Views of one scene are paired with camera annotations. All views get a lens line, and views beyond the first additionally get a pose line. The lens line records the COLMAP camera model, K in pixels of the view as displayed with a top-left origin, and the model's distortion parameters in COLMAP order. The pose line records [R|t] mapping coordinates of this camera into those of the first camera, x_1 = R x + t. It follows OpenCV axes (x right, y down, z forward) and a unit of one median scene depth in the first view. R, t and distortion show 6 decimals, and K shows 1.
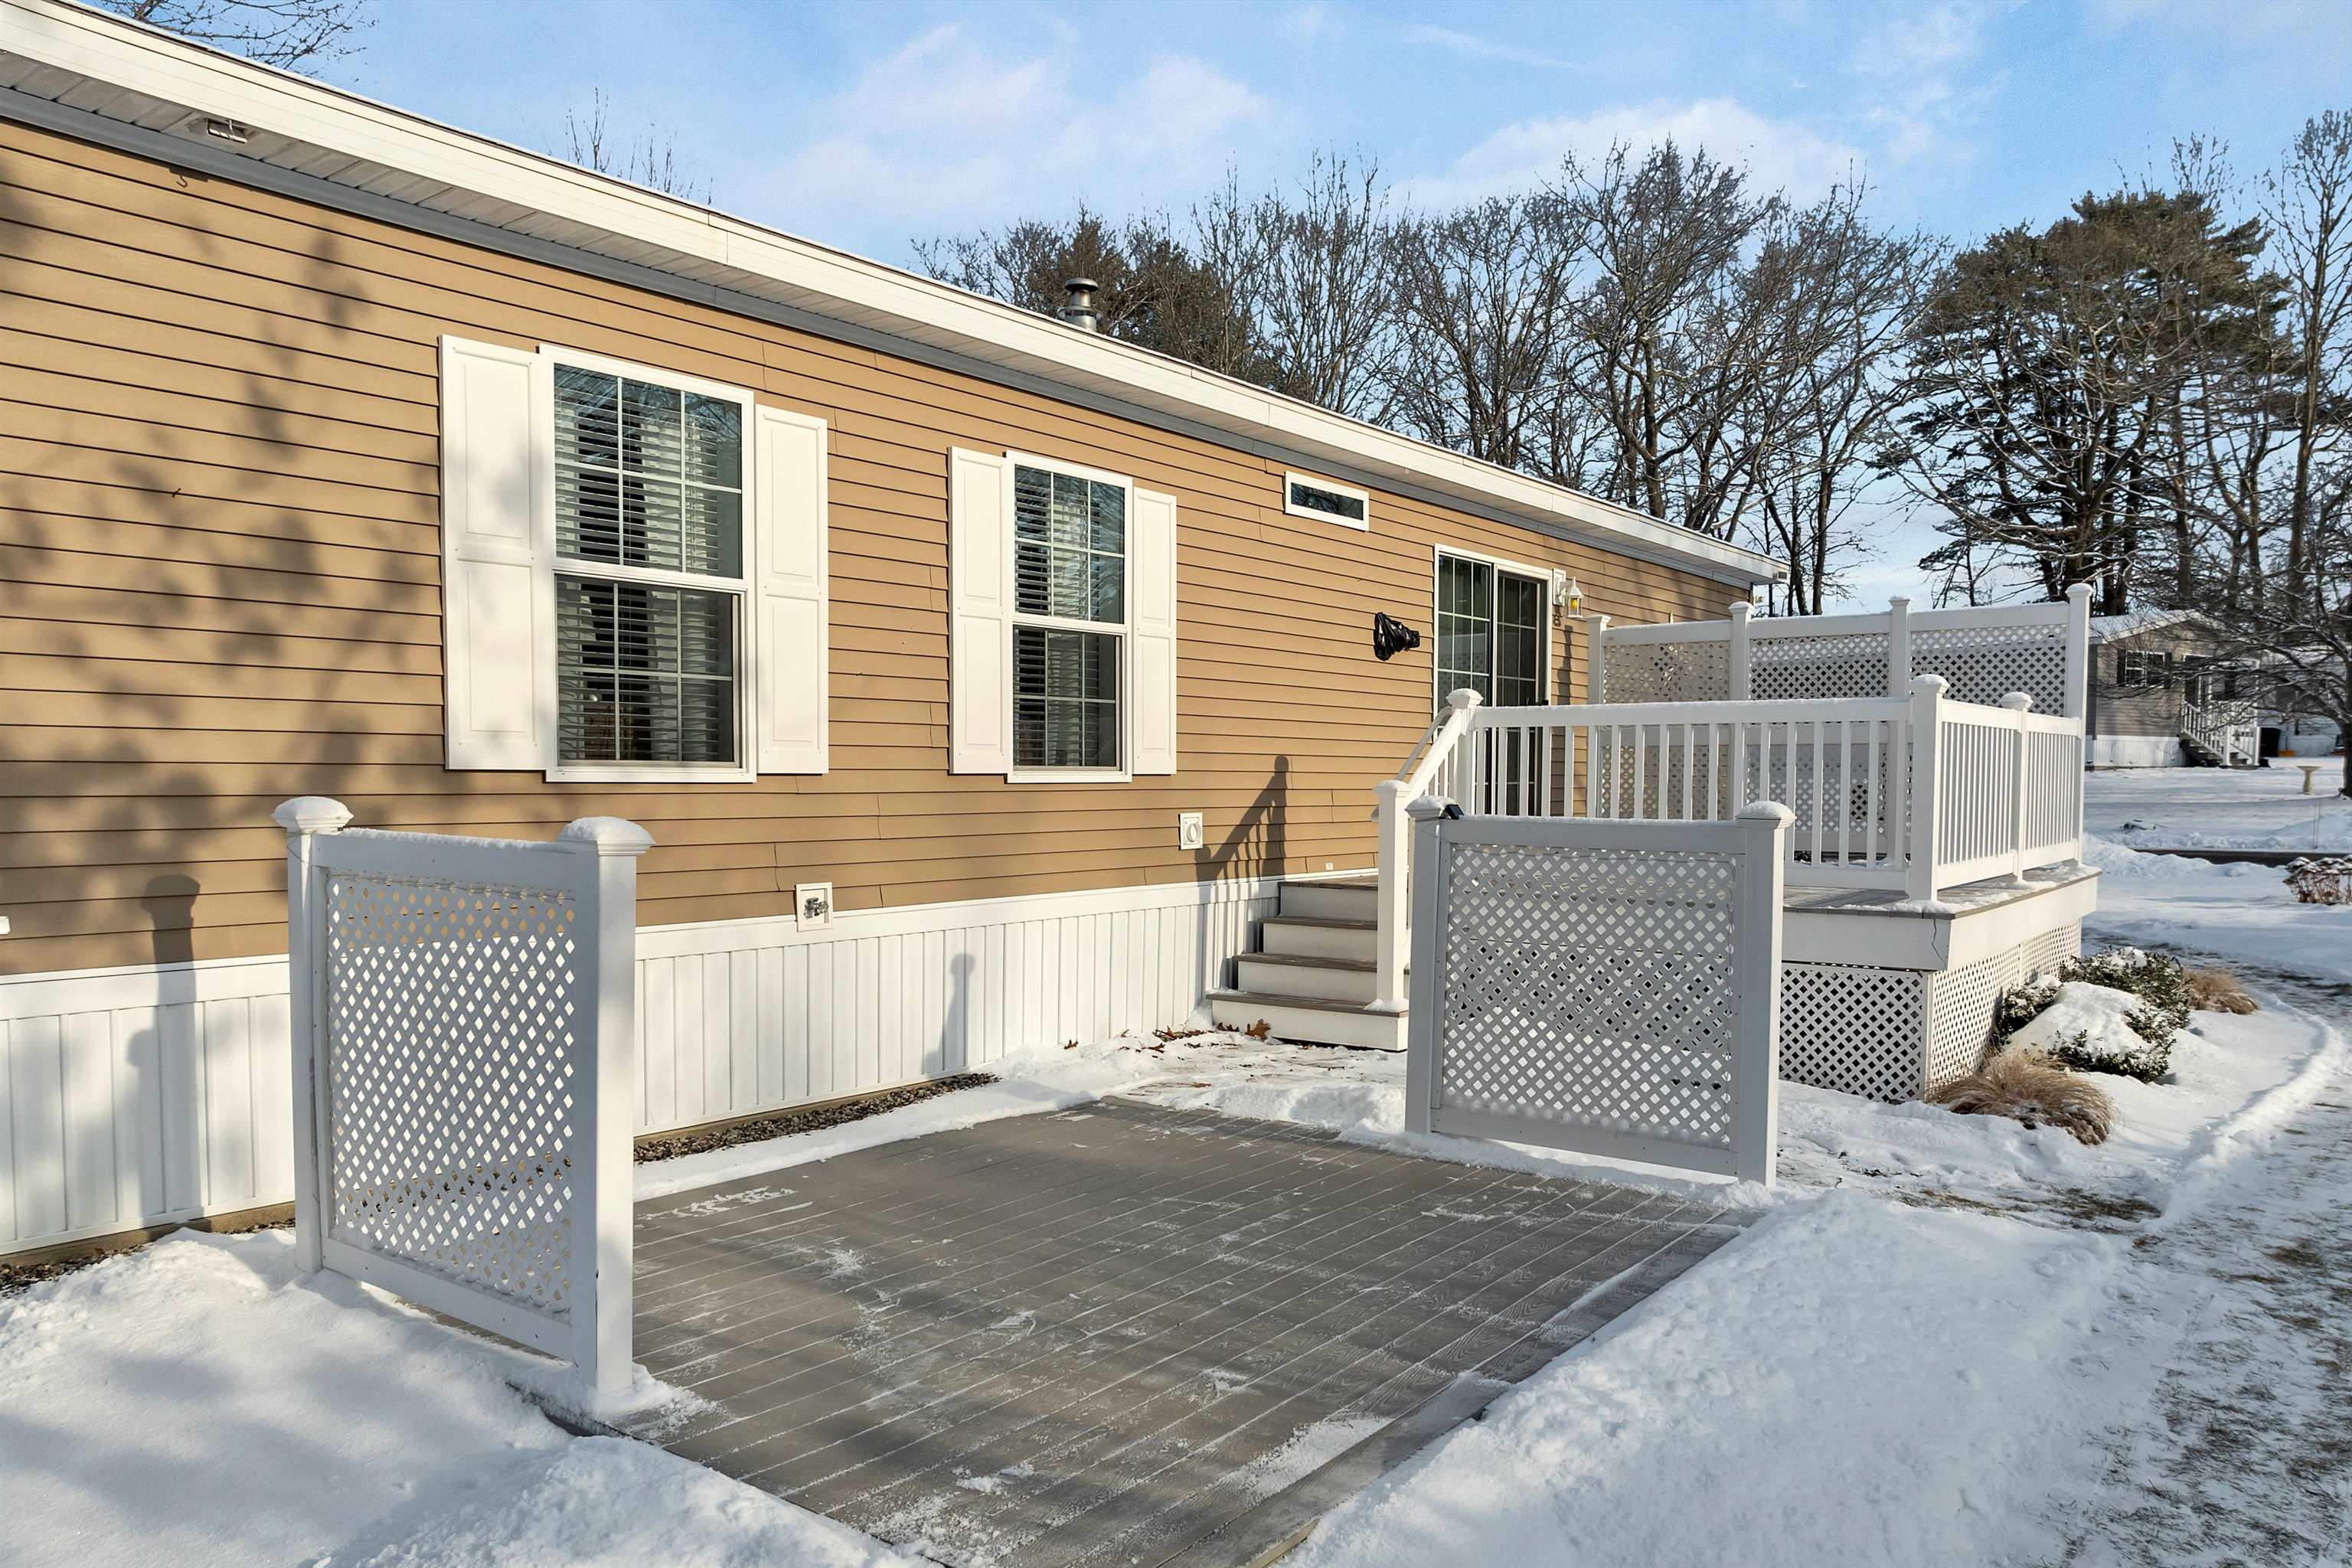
lens RADIAL K [[1697.8, 0, 1169.5], [0, 1697.8, 882.9], [0, 0, 1]] dist [-0.038068, 0.007395]
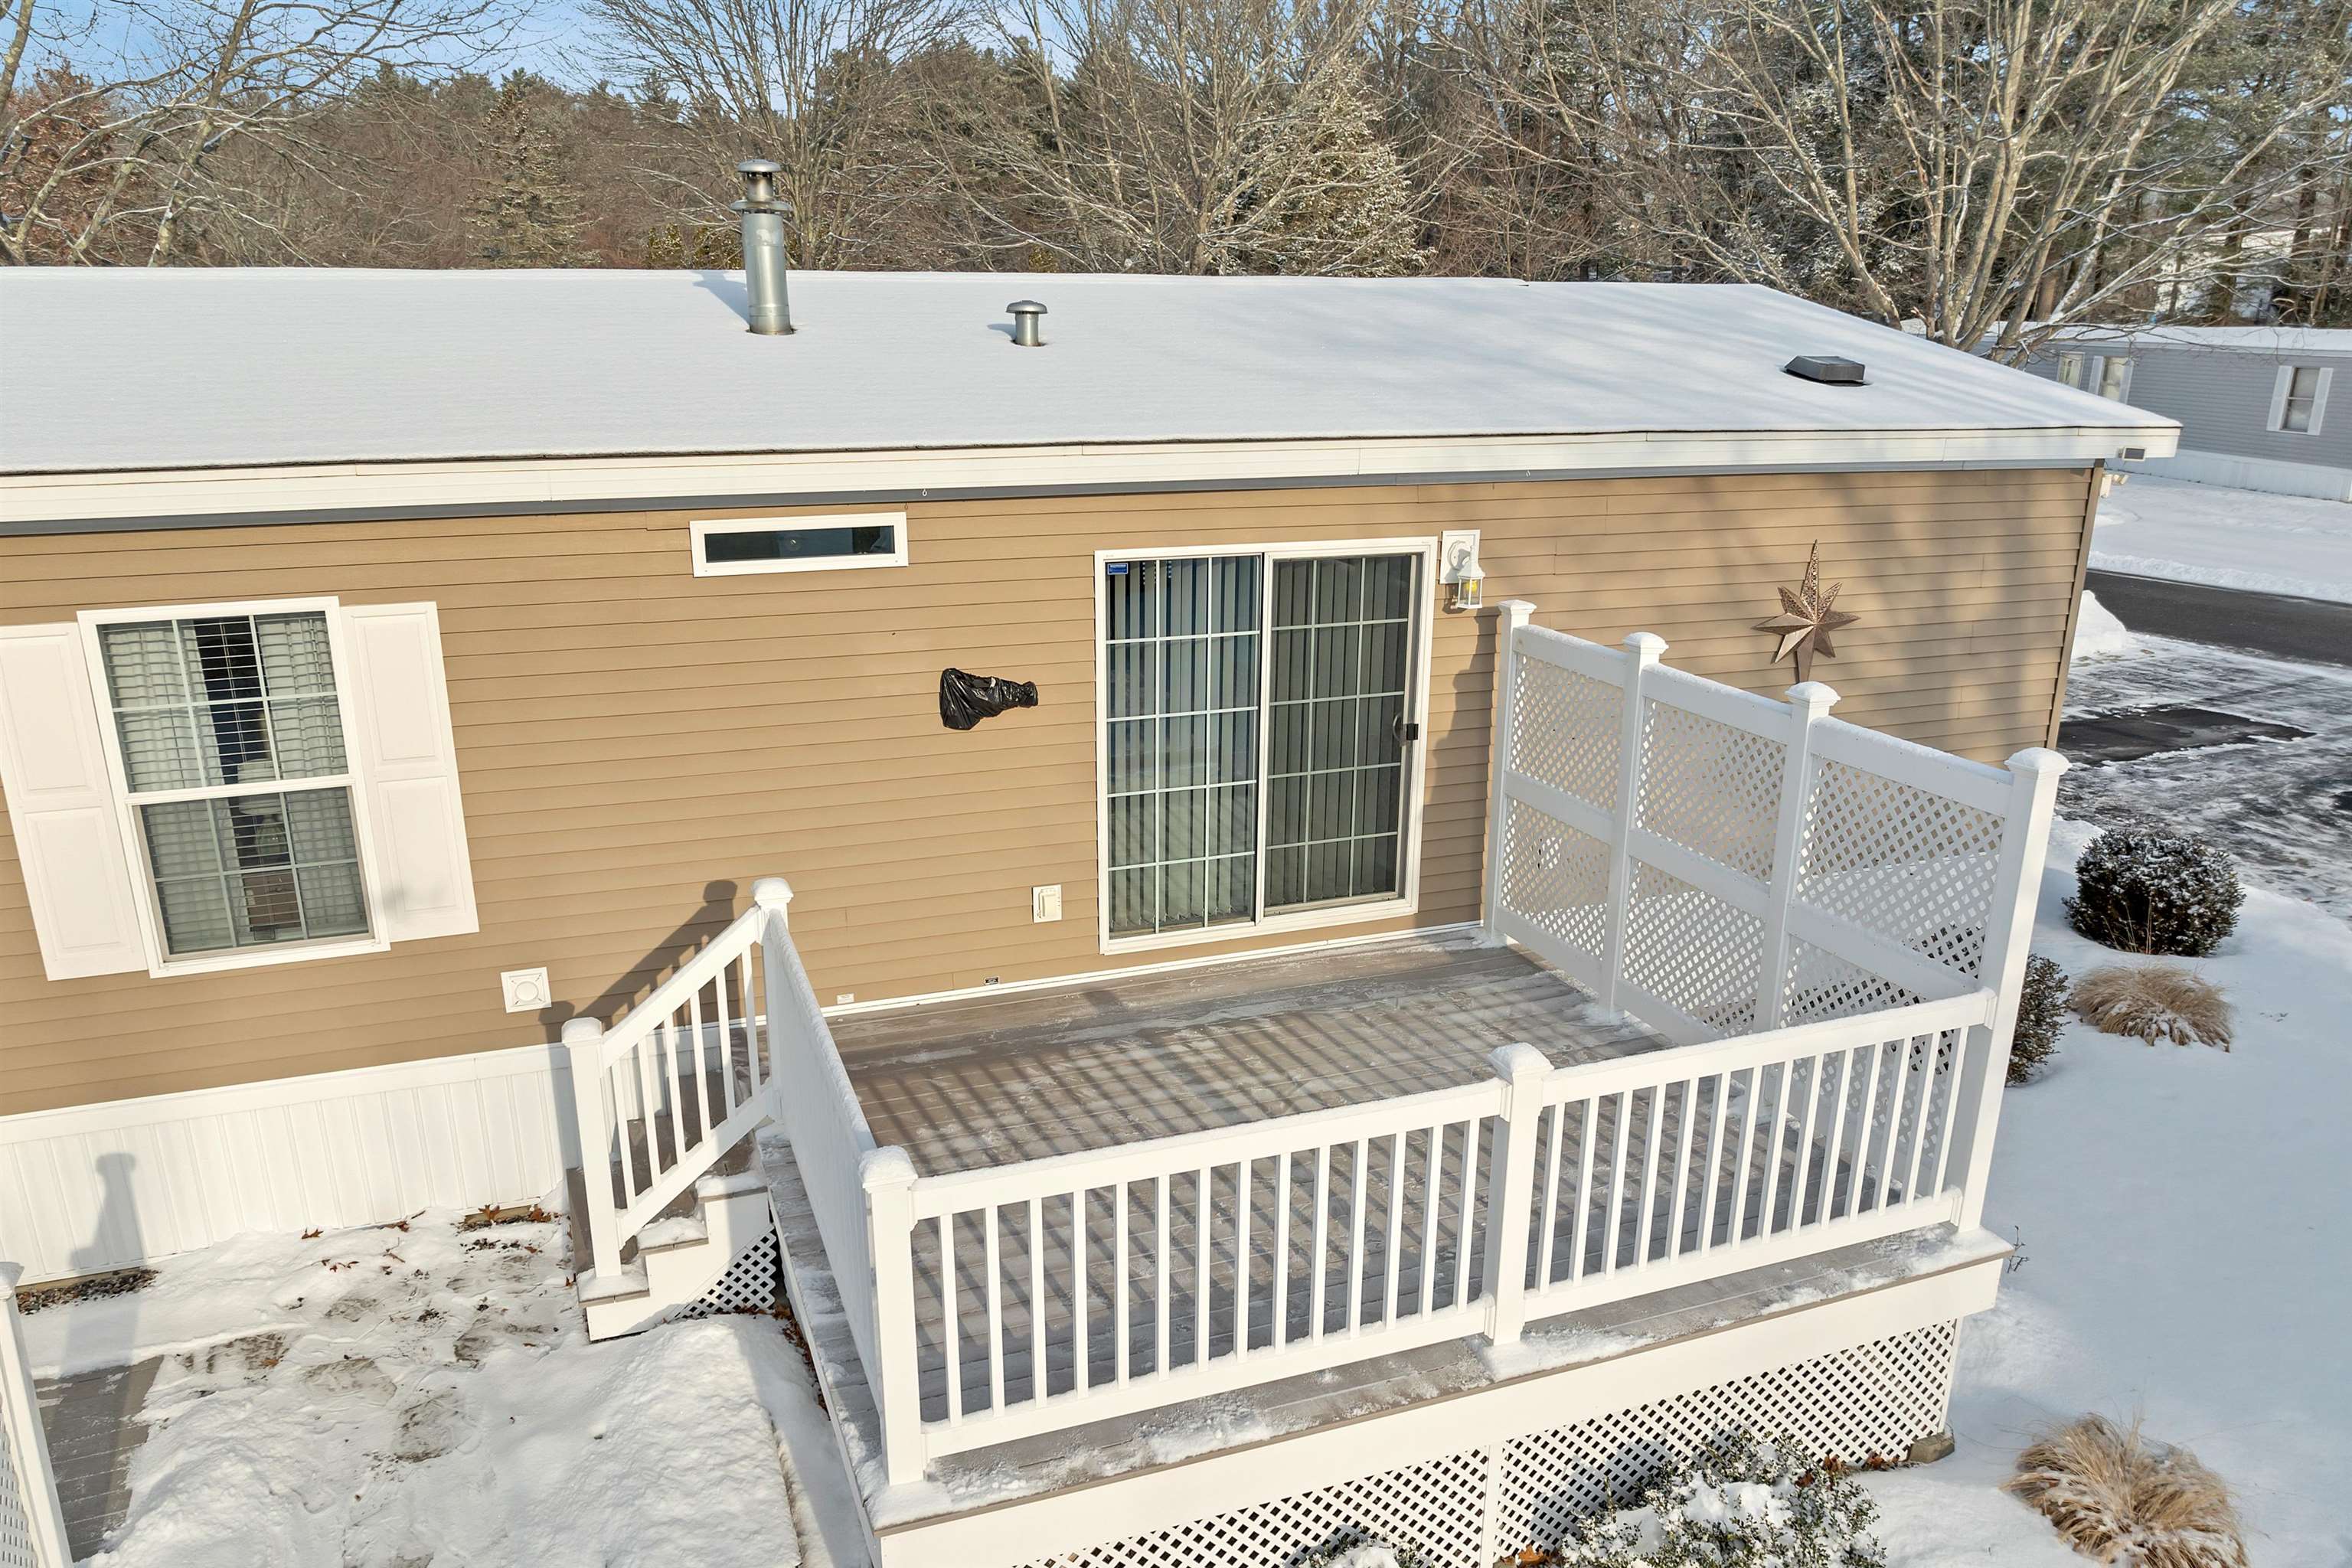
lens RADIAL K [[1701.2, 0, 1184.5], [0, 1701.2, 865.2], [0, 0, 1]] dist [-0.031388, 0.002408]
pose [[0.851737, 0.168410, -0.496167, 0.689051], [-0.039053, 0.964710, 0.260404, -0.318232], [0.522511, -0.202419, 0.828256, 0.494165]]
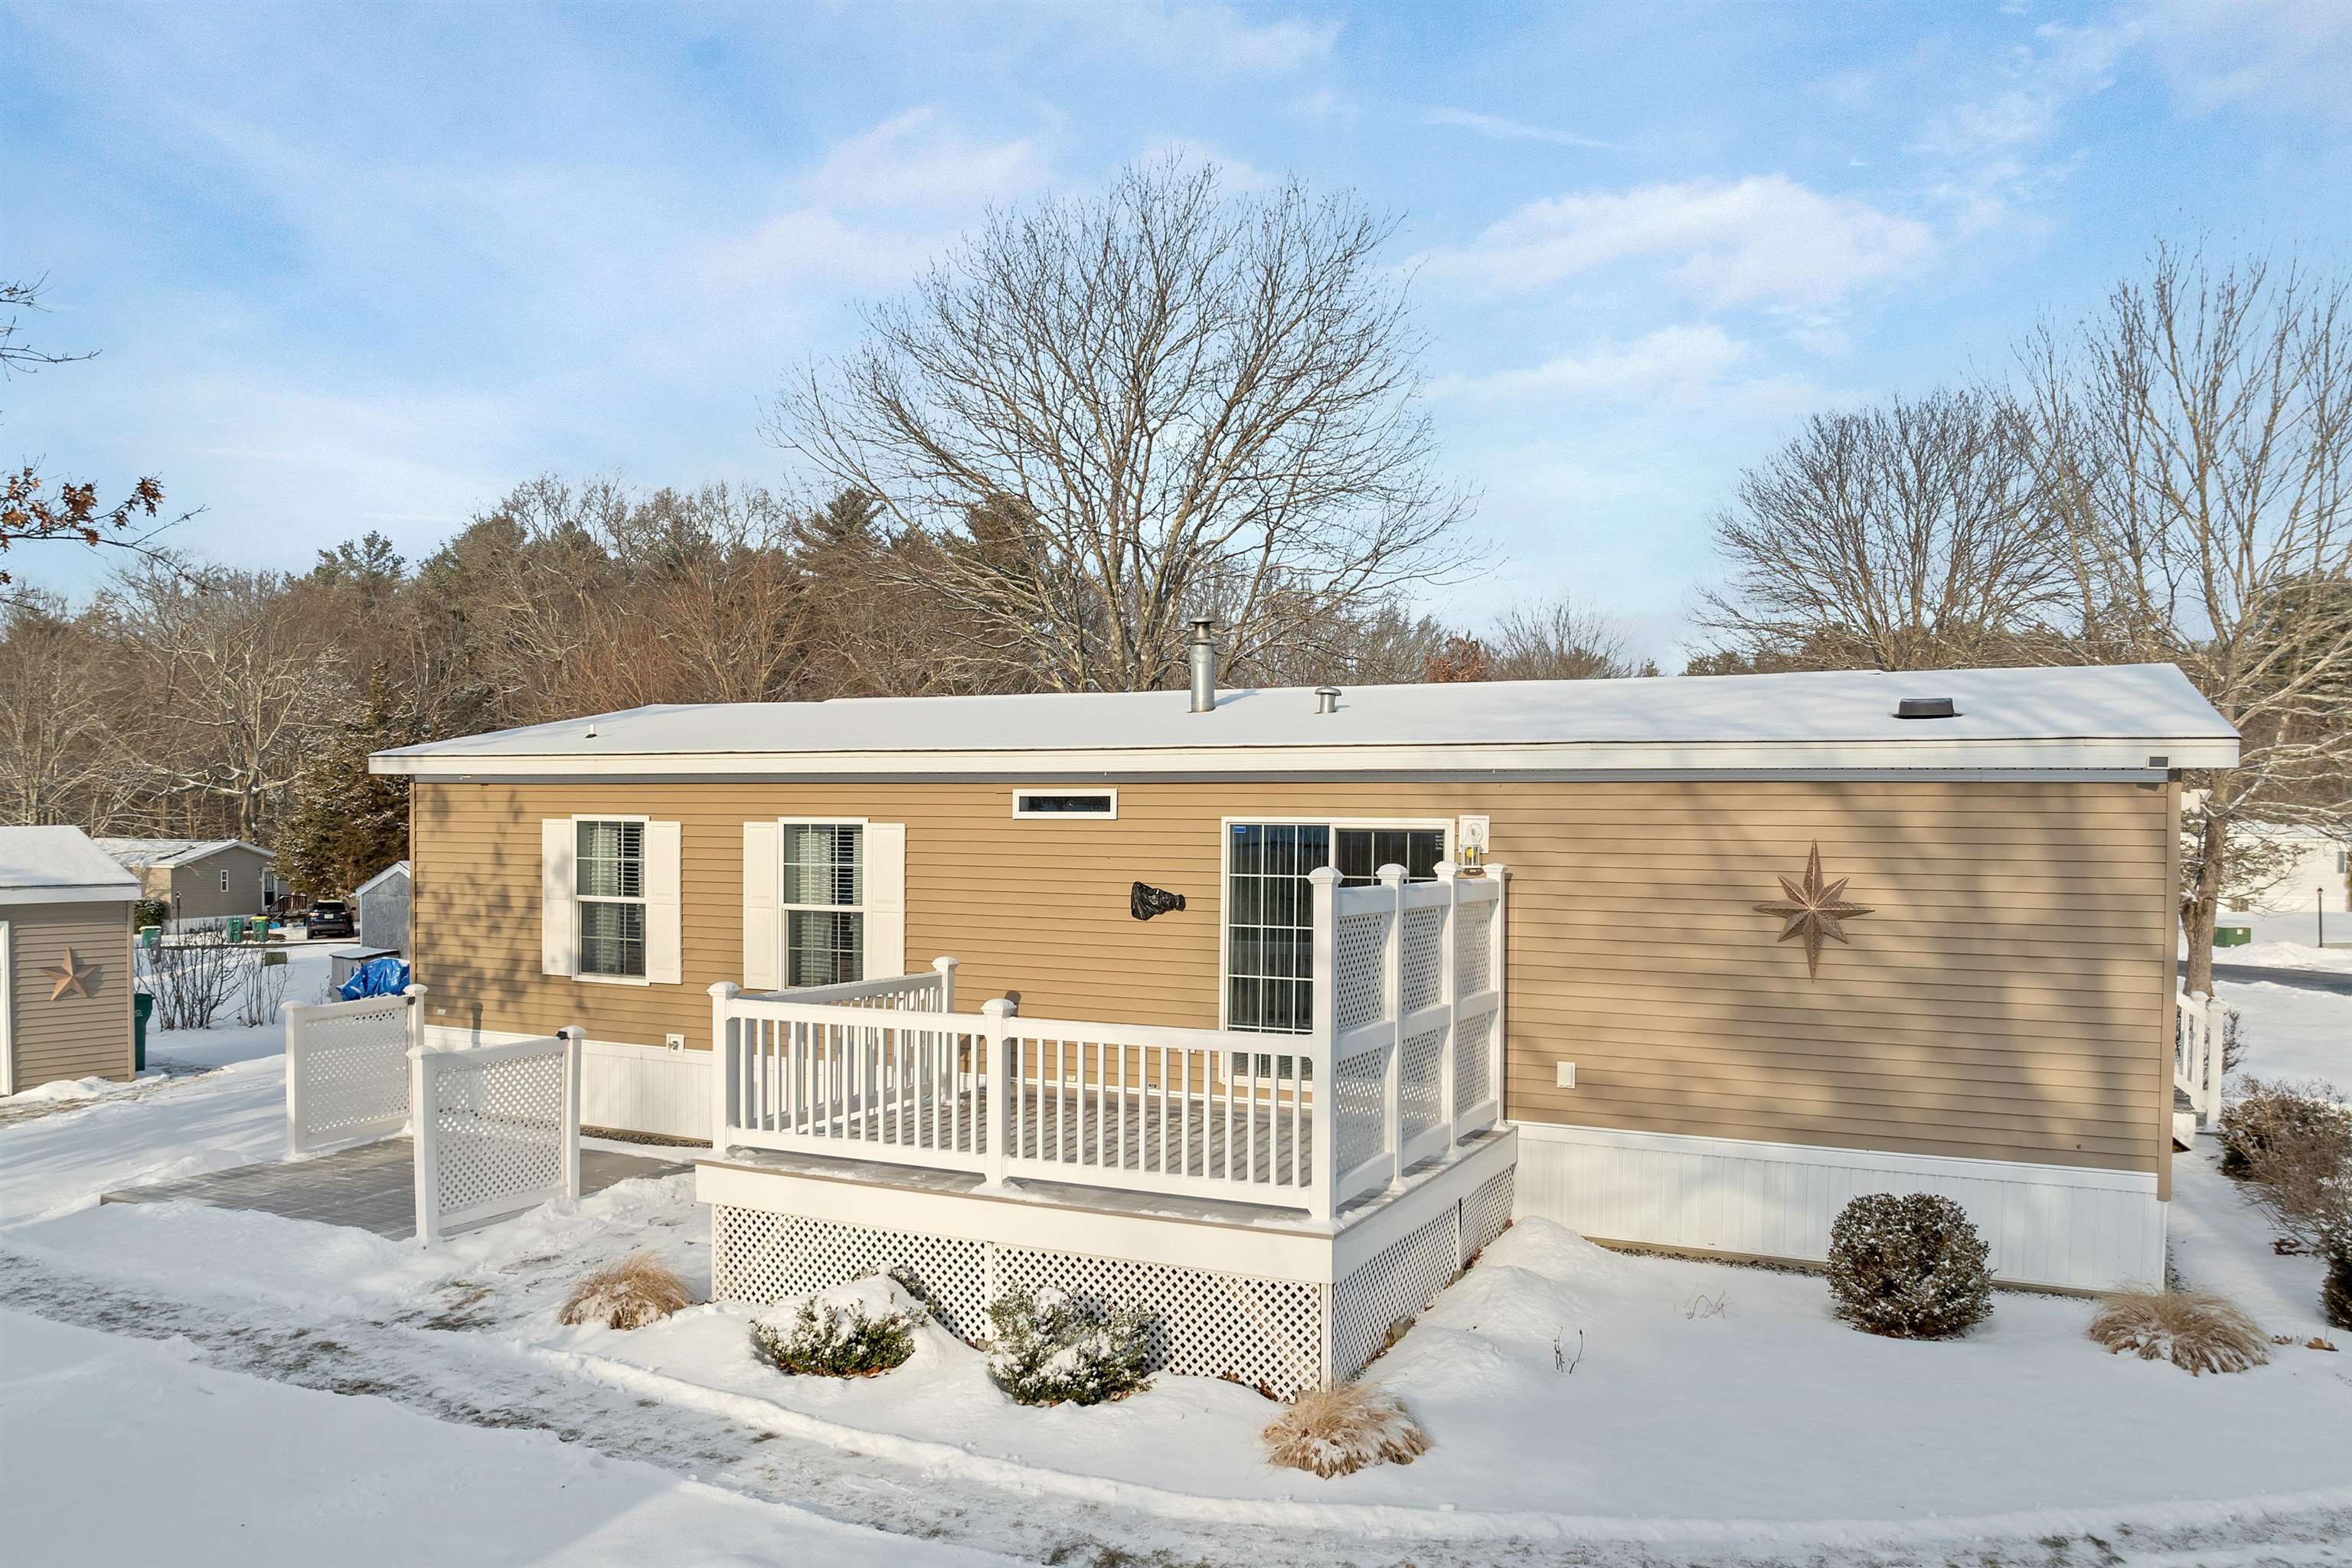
lens RADIAL K [[1690.4, 0, 1177.2], [0, 1690.4, 876.0], [0, 0, 1]] dist [-0.037837, 0.003026]
pose [[0.201532, 0.028044, -0.979080, 1.552781], [-0.071706, 0.997330, 0.013807, -0.212971], [0.976854, 0.067423, 0.203005, 0.906313]]
